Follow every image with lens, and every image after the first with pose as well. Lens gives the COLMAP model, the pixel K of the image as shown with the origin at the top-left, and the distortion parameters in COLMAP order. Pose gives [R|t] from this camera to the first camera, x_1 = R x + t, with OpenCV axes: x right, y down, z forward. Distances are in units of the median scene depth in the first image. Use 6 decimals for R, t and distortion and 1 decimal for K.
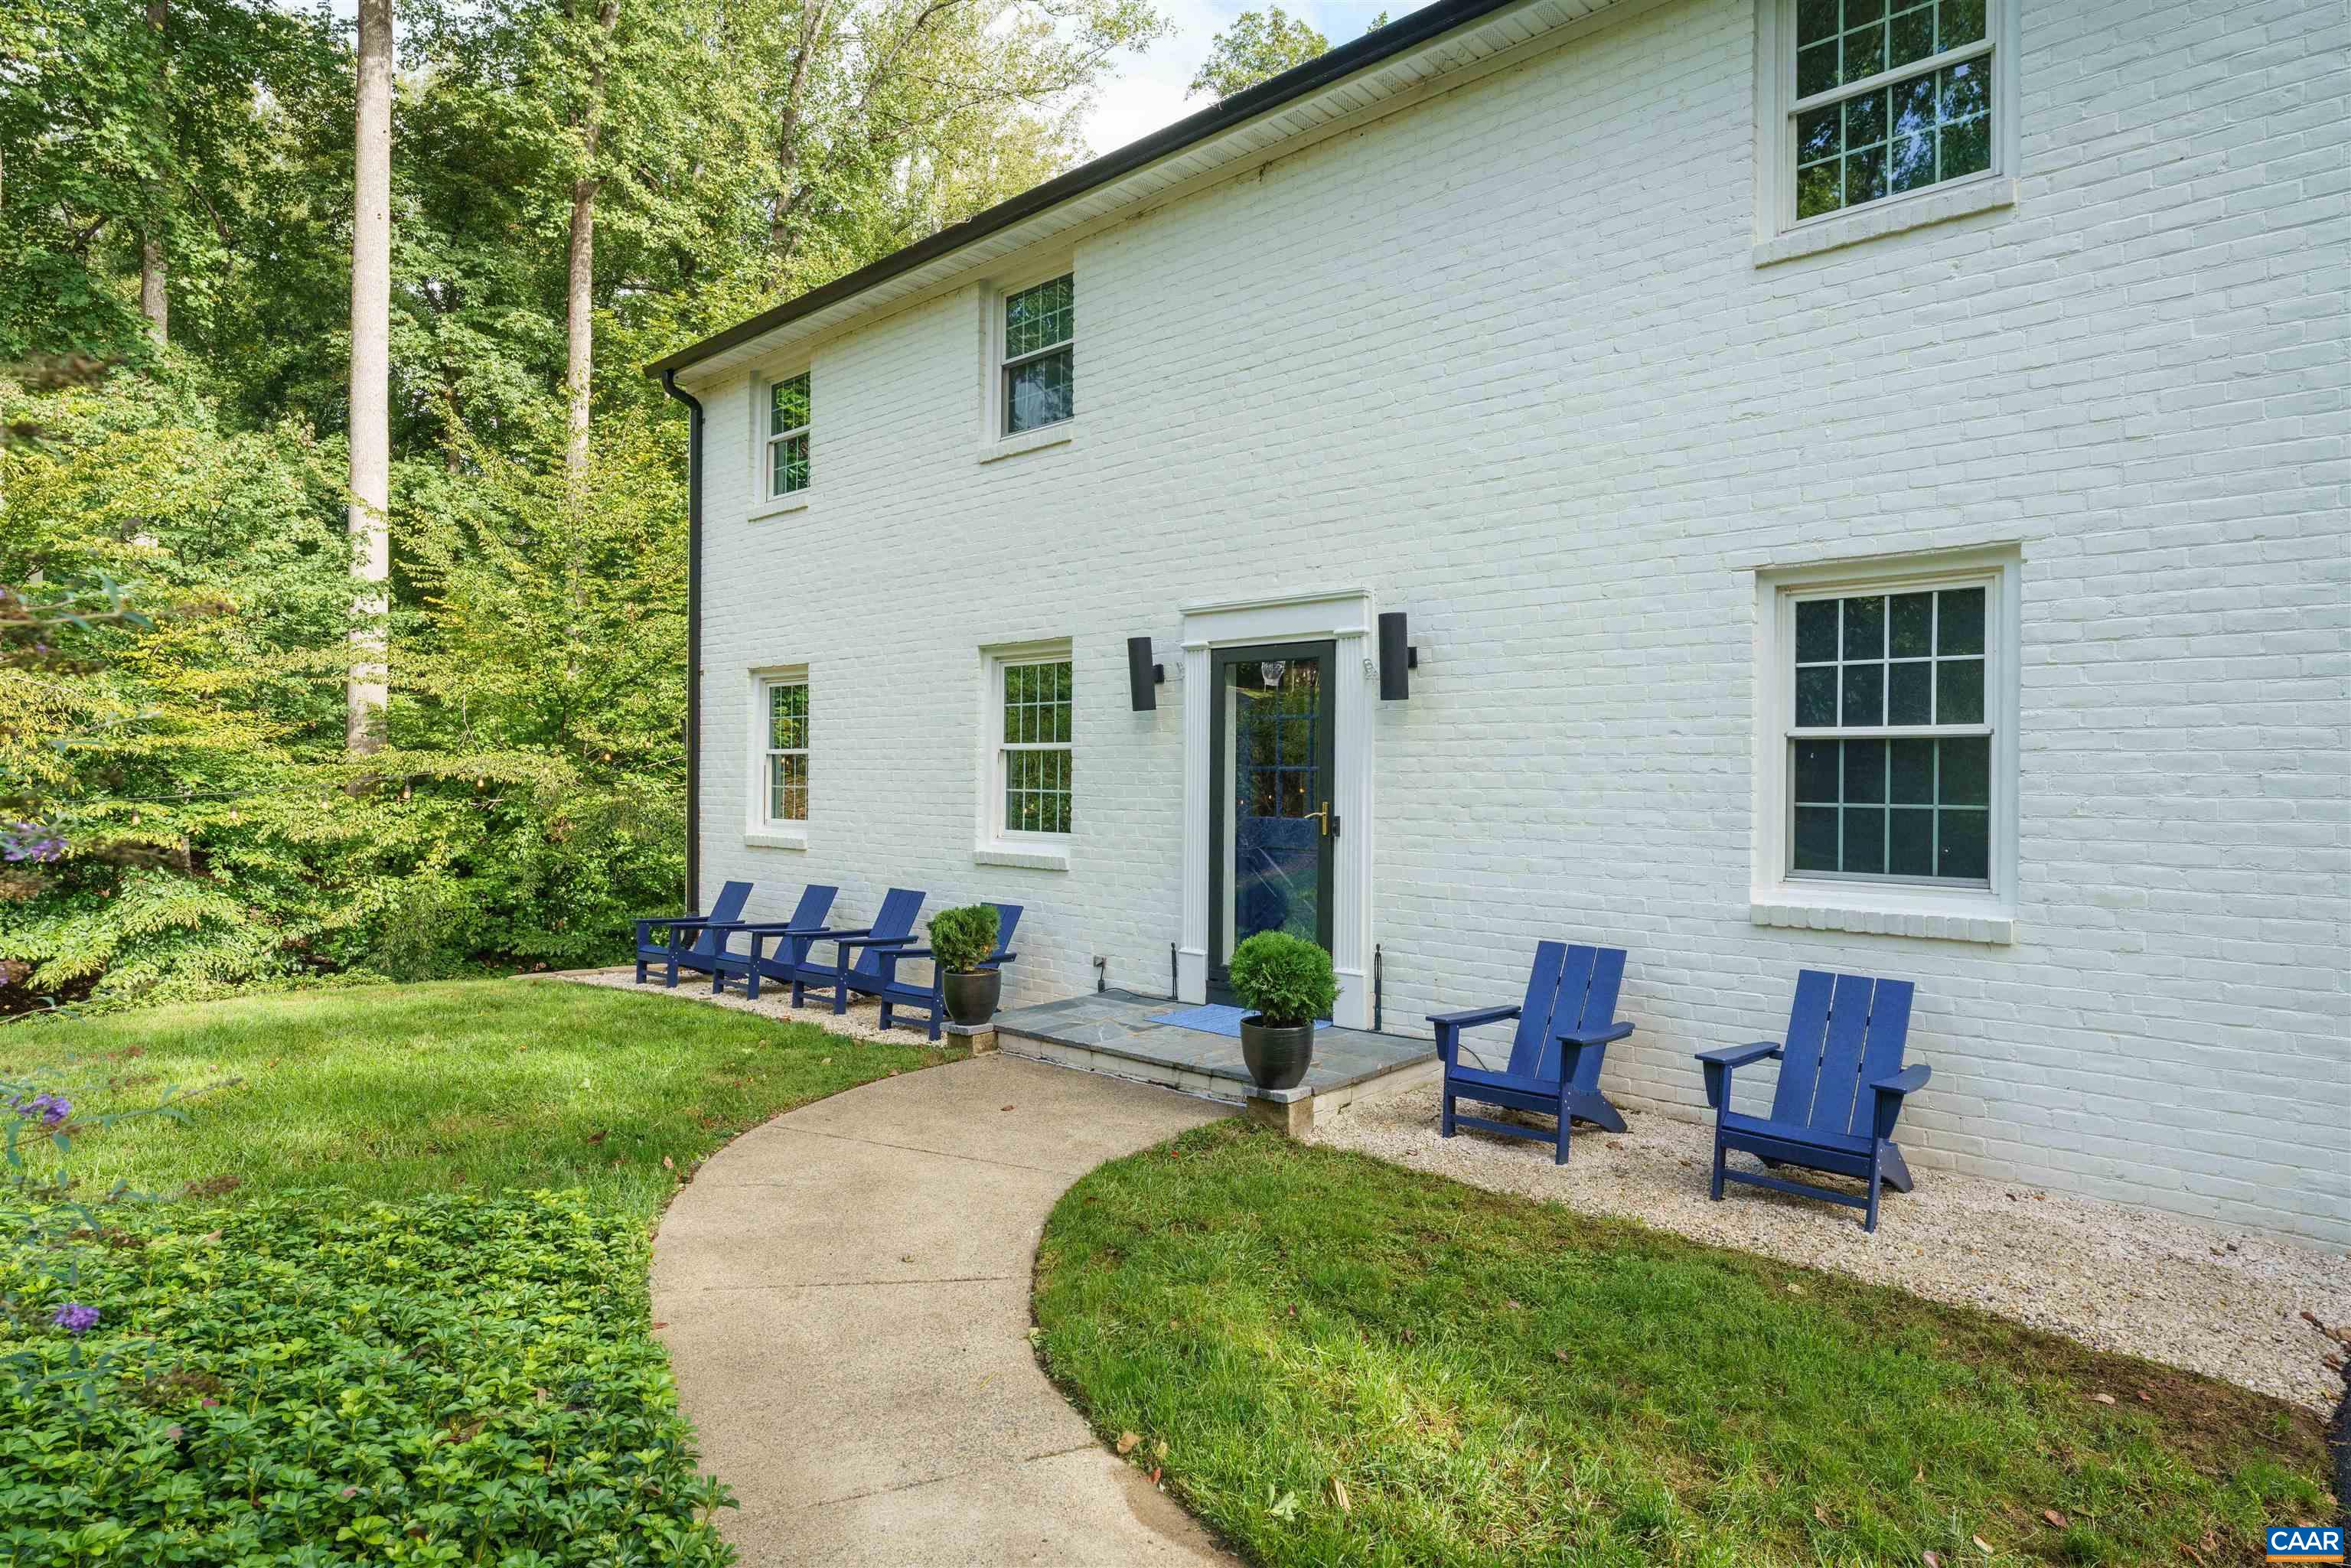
lens RADIAL K [[1292.3, 0, 1180.4], [0, 1292.3, 787.3], [0, 0, 1]] dist [-0.004339, 0.000778]
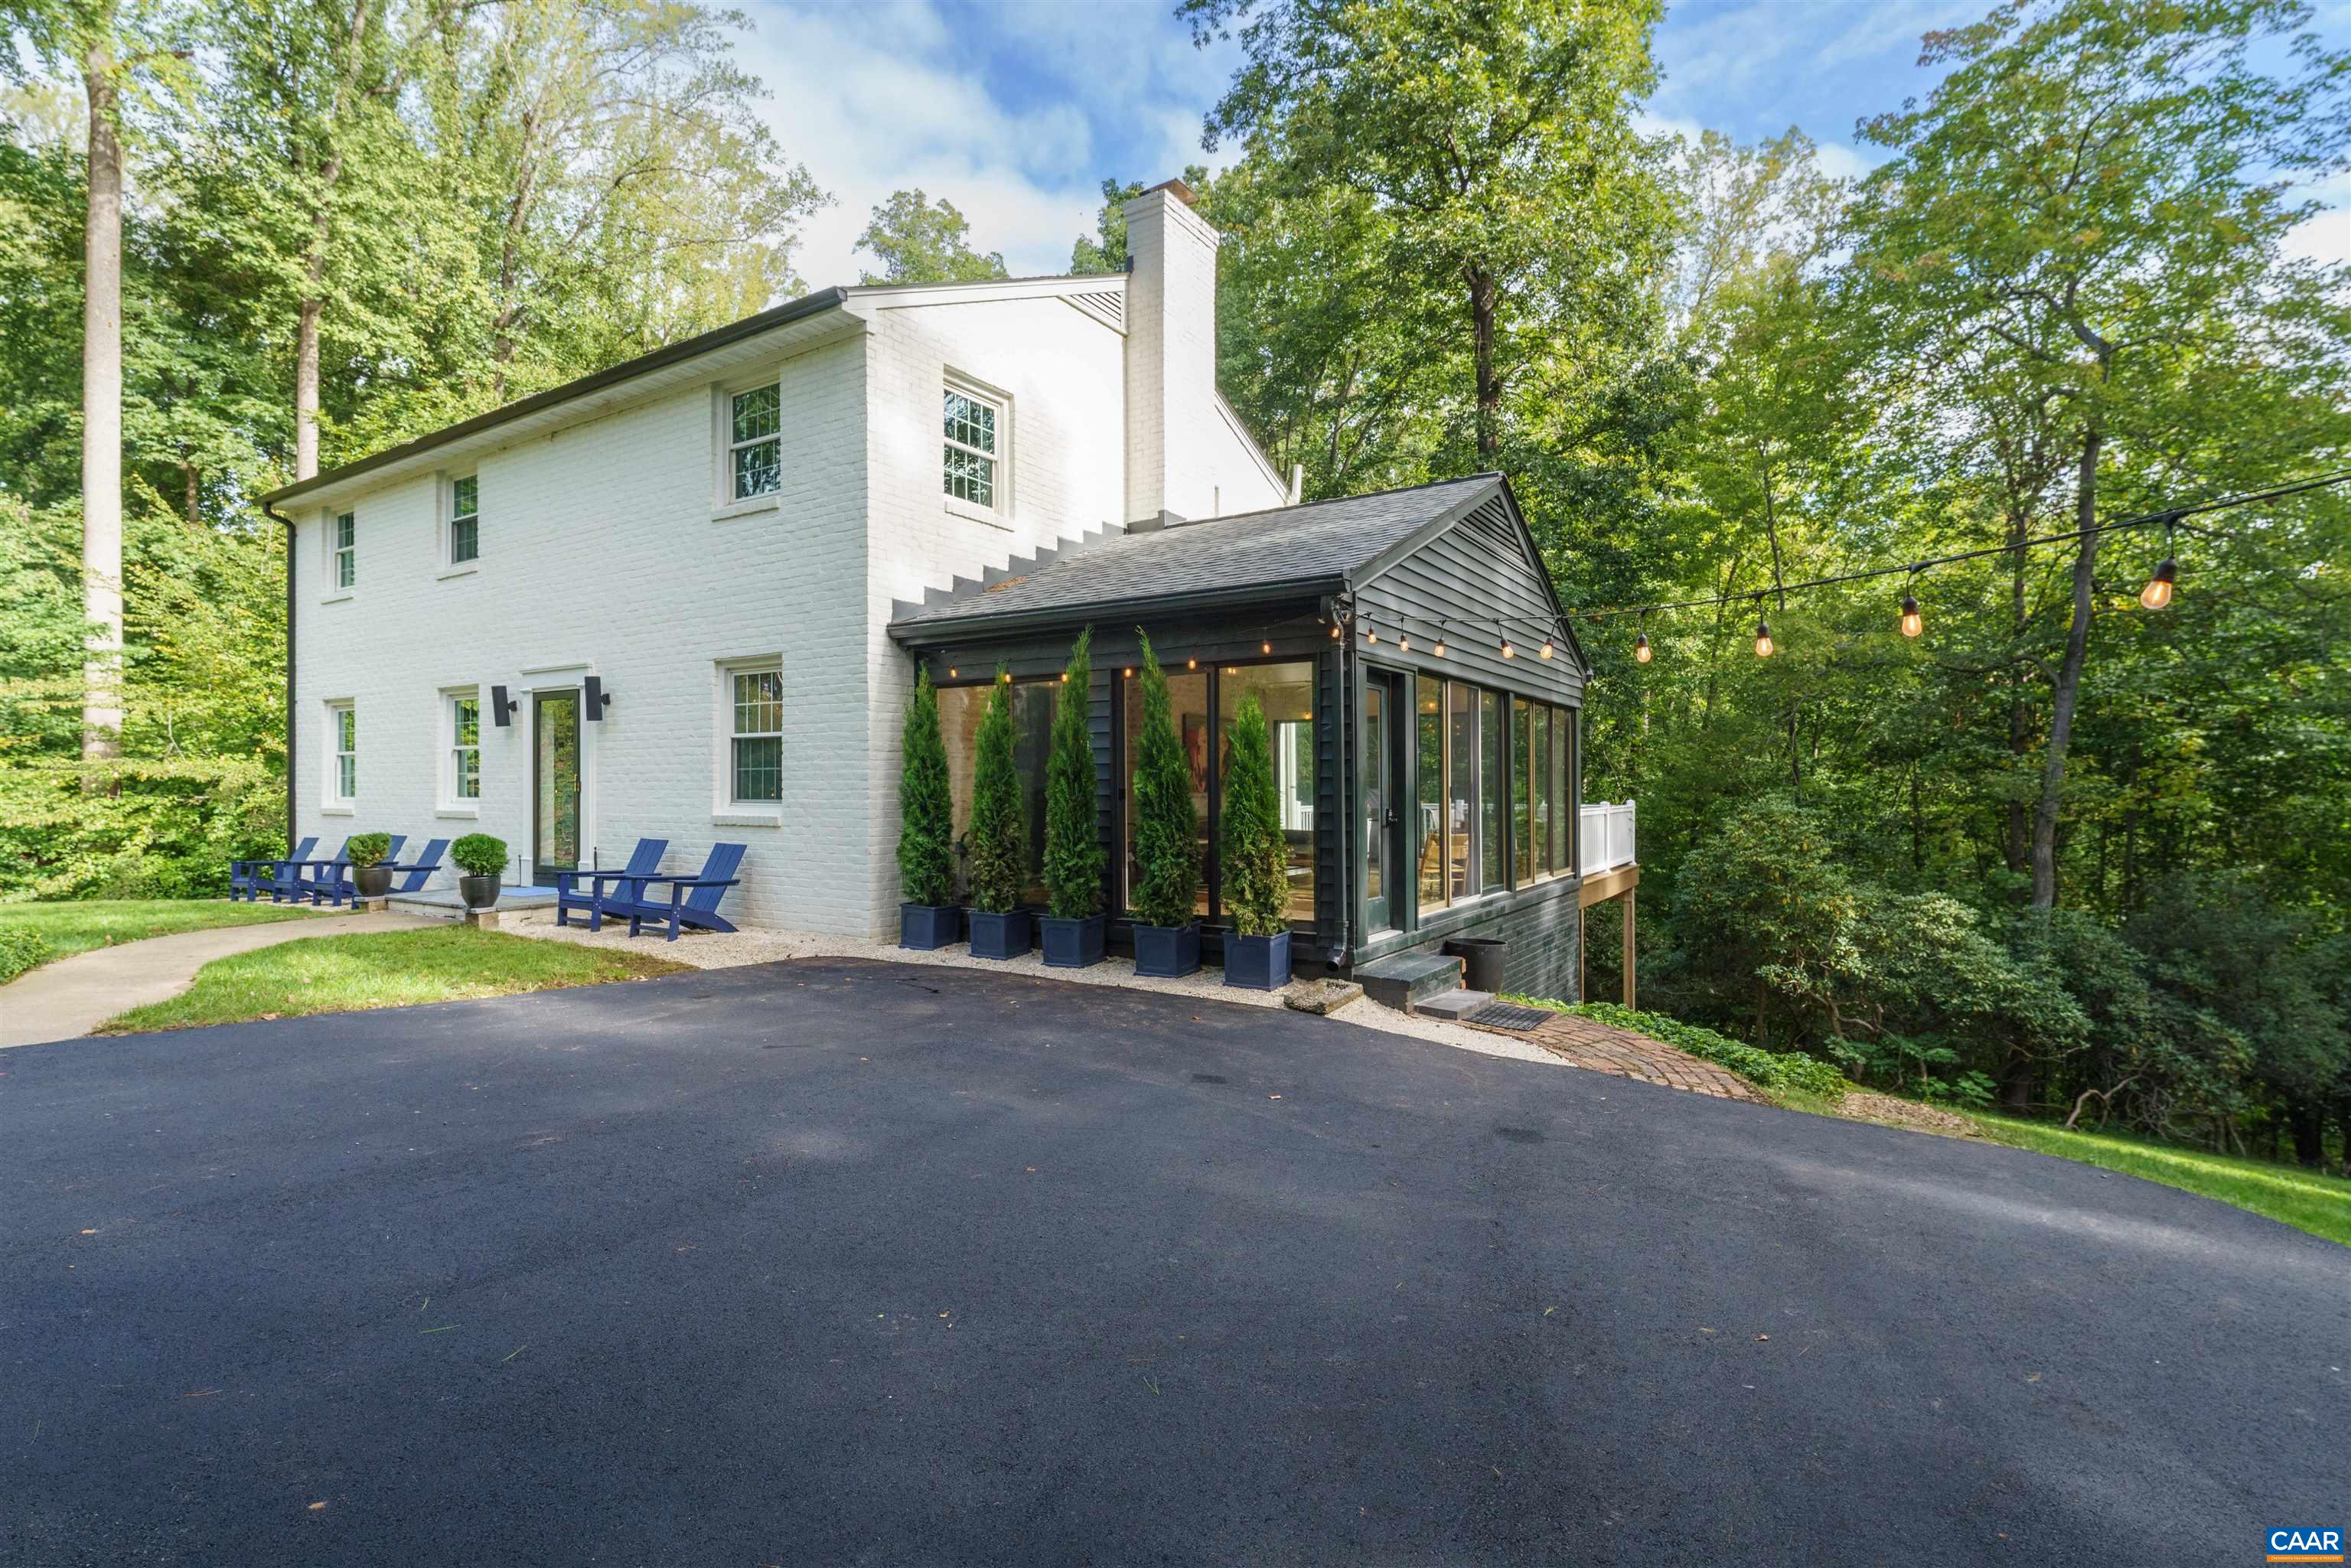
lens RADIAL K [[1099.1, 0, 1174.1], [0, 1099.1, 791.0], [0, 0, 1]] dist [0.000105, -0.000753]
pose [[0.984681, -0.008892, 0.174137, 0.251777], [0.009441, 0.999953, -0.002320, 0.017400], [-0.174108, 0.003928, 0.984719, -0.269372]]
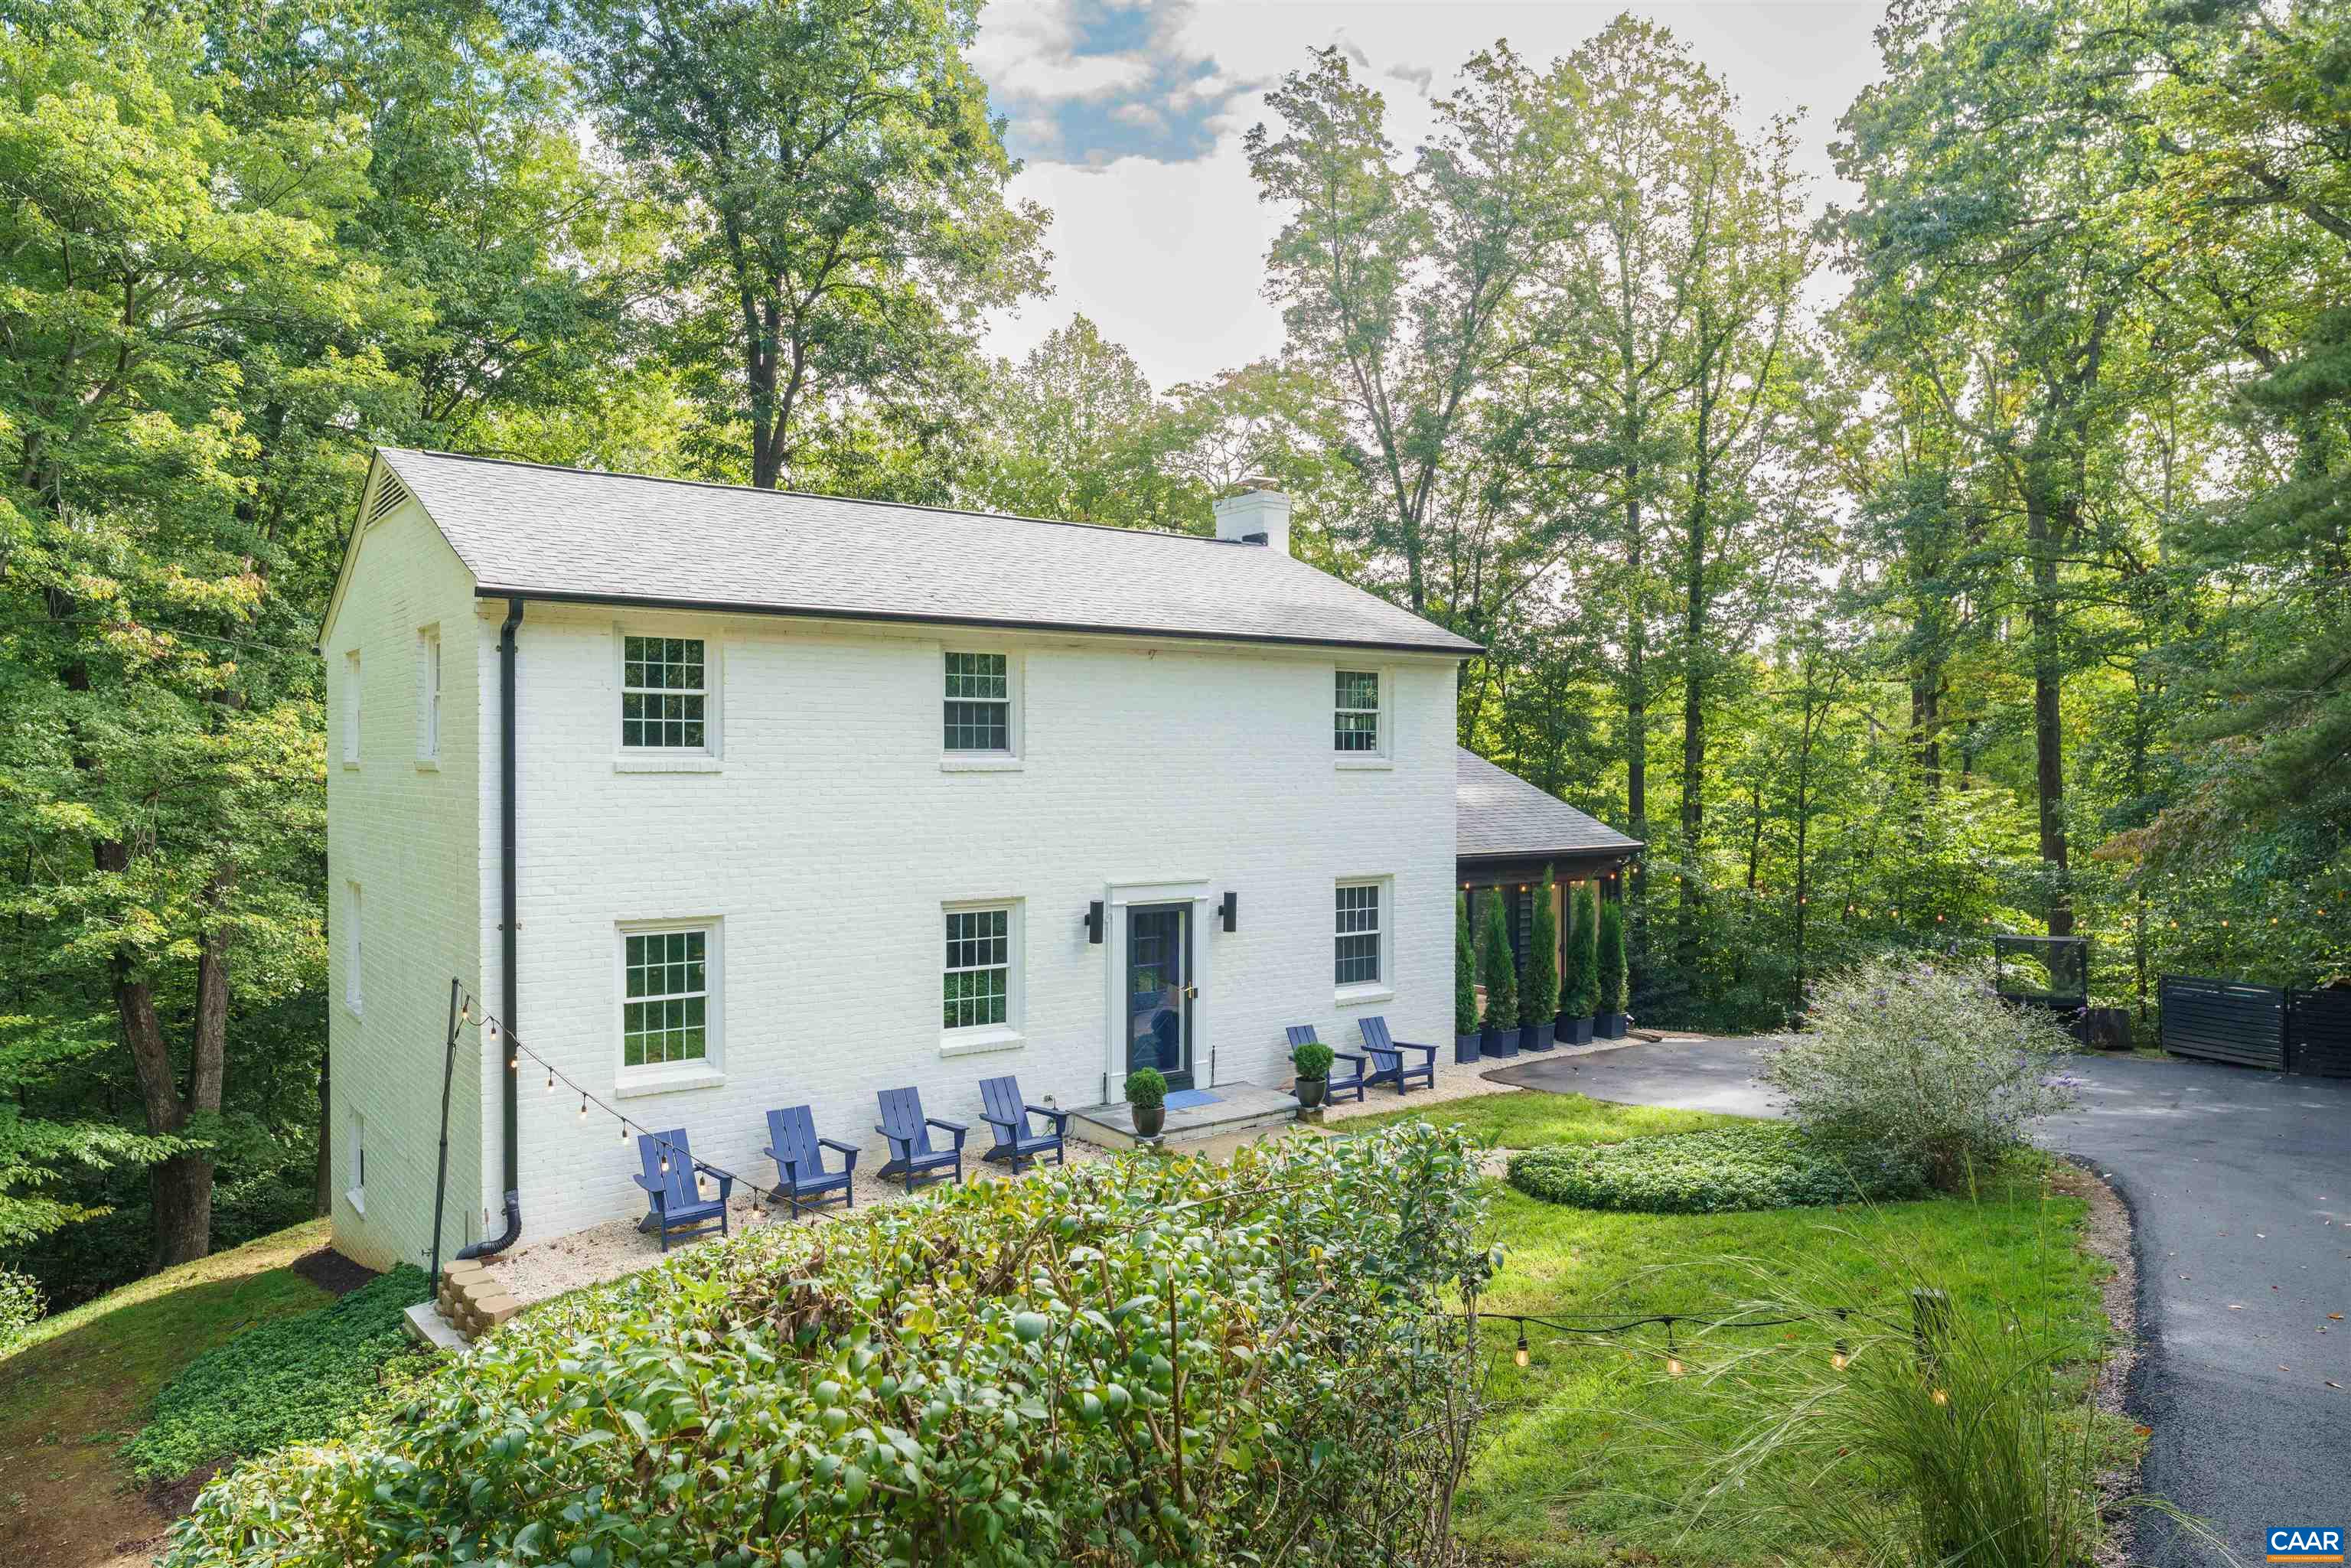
lens RADIAL K [[1532.8, 0, 1164.4], [0, 1532.8, 785.3], [0, 0, 1]] dist [0.010623, -0.001160]
pose [[0.194980, -0.025863, 0.980466, -0.813490], [0.003235, 0.999664, 0.025726, -0.130027], [-0.980802, -0.001844, 0.194998, 0.206063]]
